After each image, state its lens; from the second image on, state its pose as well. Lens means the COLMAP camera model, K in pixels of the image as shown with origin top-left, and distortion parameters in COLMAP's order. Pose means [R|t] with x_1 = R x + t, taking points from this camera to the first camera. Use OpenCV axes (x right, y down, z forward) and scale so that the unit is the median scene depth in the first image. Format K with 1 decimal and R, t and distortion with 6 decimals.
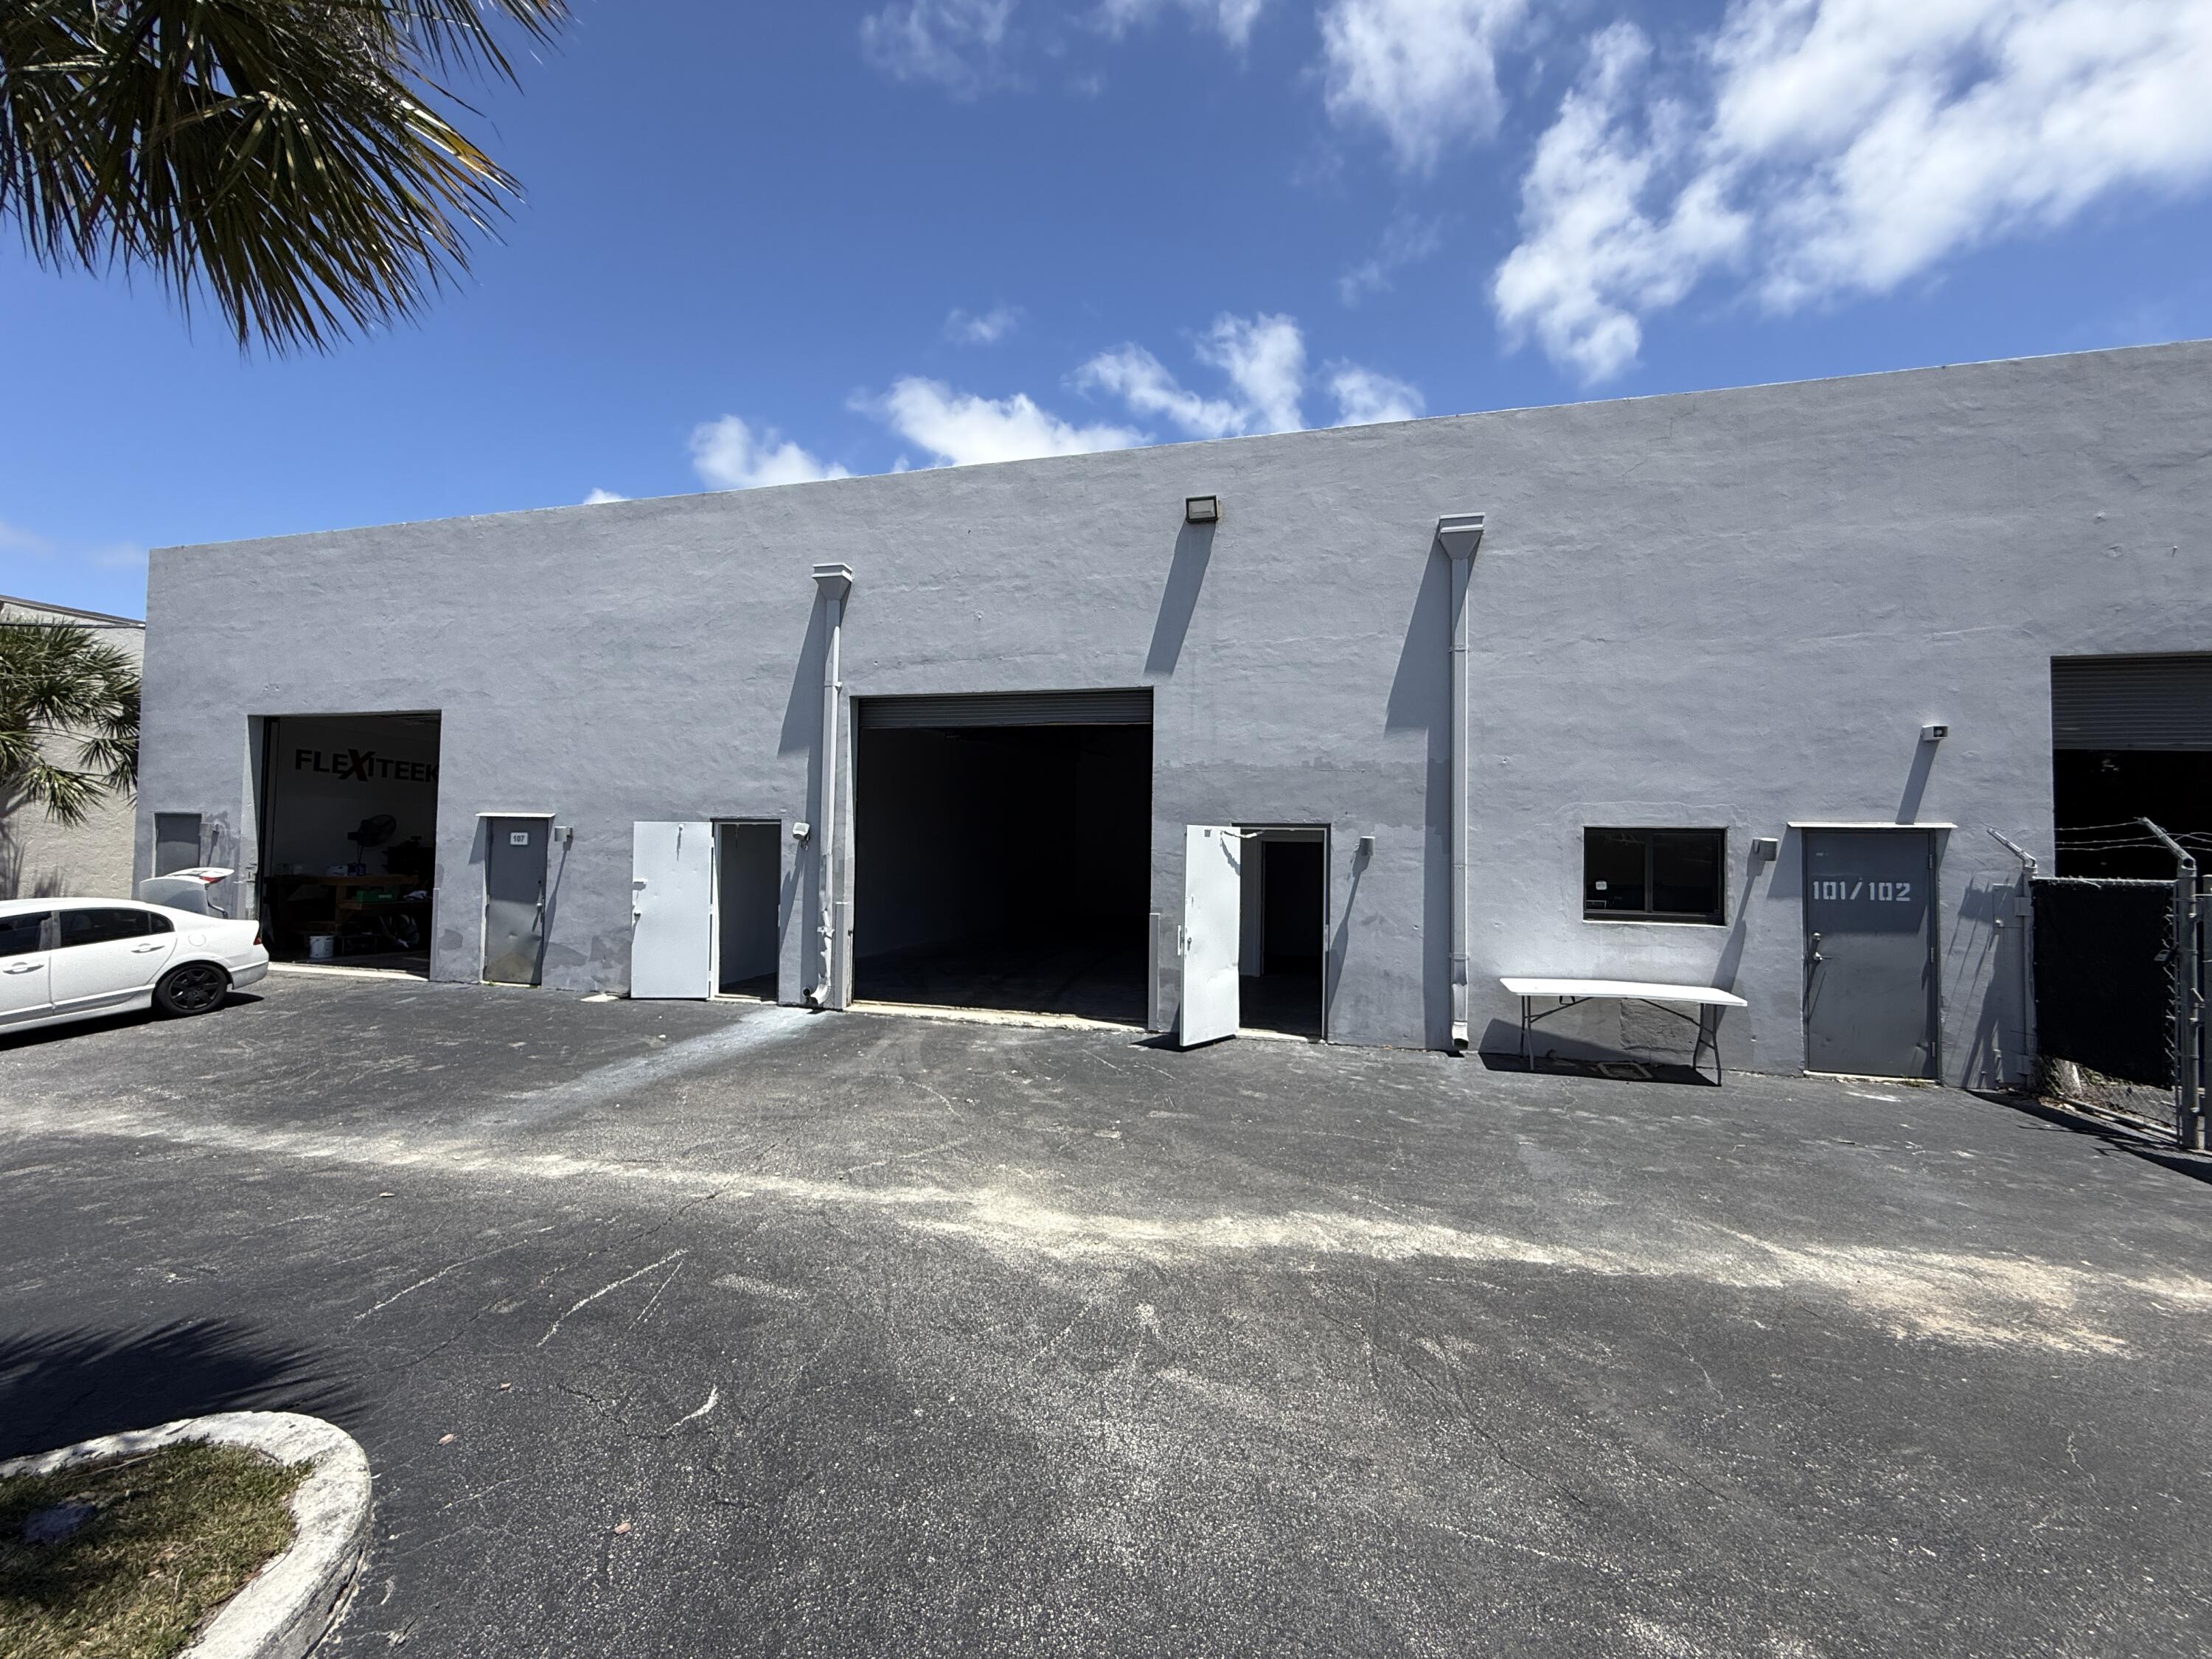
lens RADIAL K [[887.0, 0, 1101.8], [0, 887.0, 817.7], [0, 0, 1]] dist [0.000883, 0.000188]
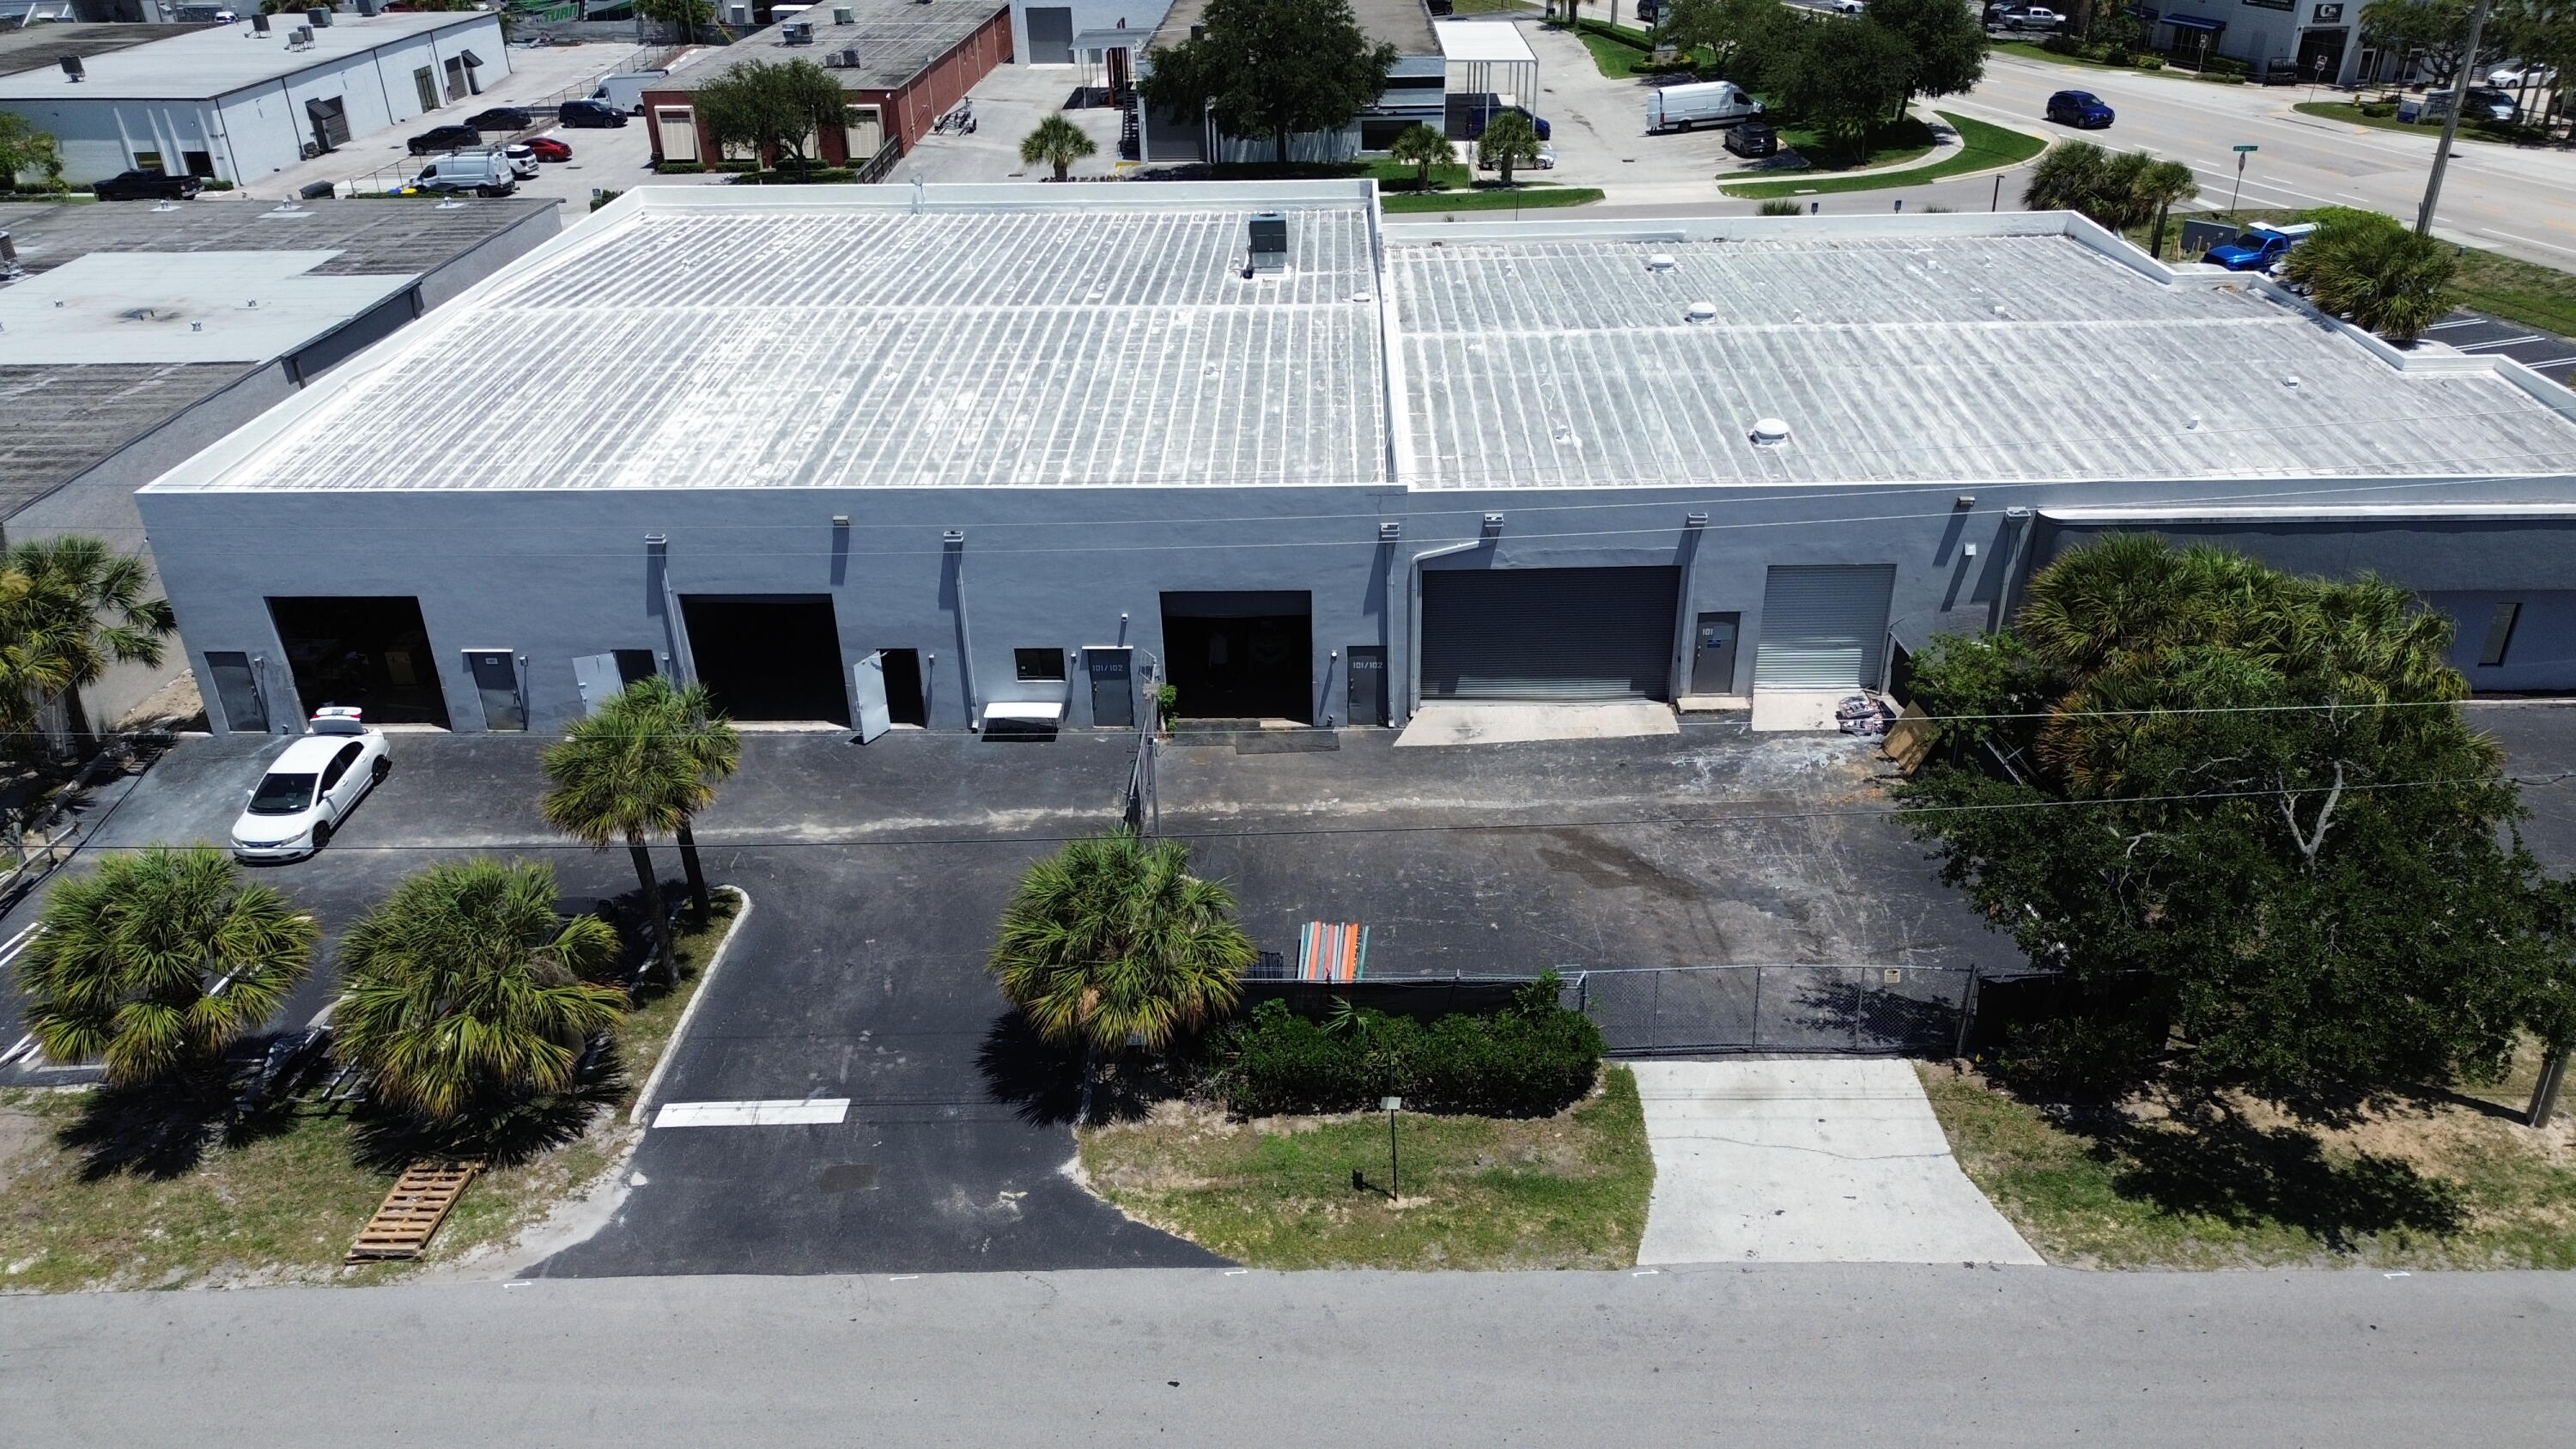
lens RADIAL K [[1855.3, 0, 1305.1], [0, 1855.3, 724.9], [0, 0, 1]] dist [0.069047, -0.064793]
pose [[0.970511, -0.137751, 0.197820, 0.254070], [0.020424, 0.864677, 0.501913, -2.301162], [-0.240189, -0.483072, 0.841992, -3.551150]]
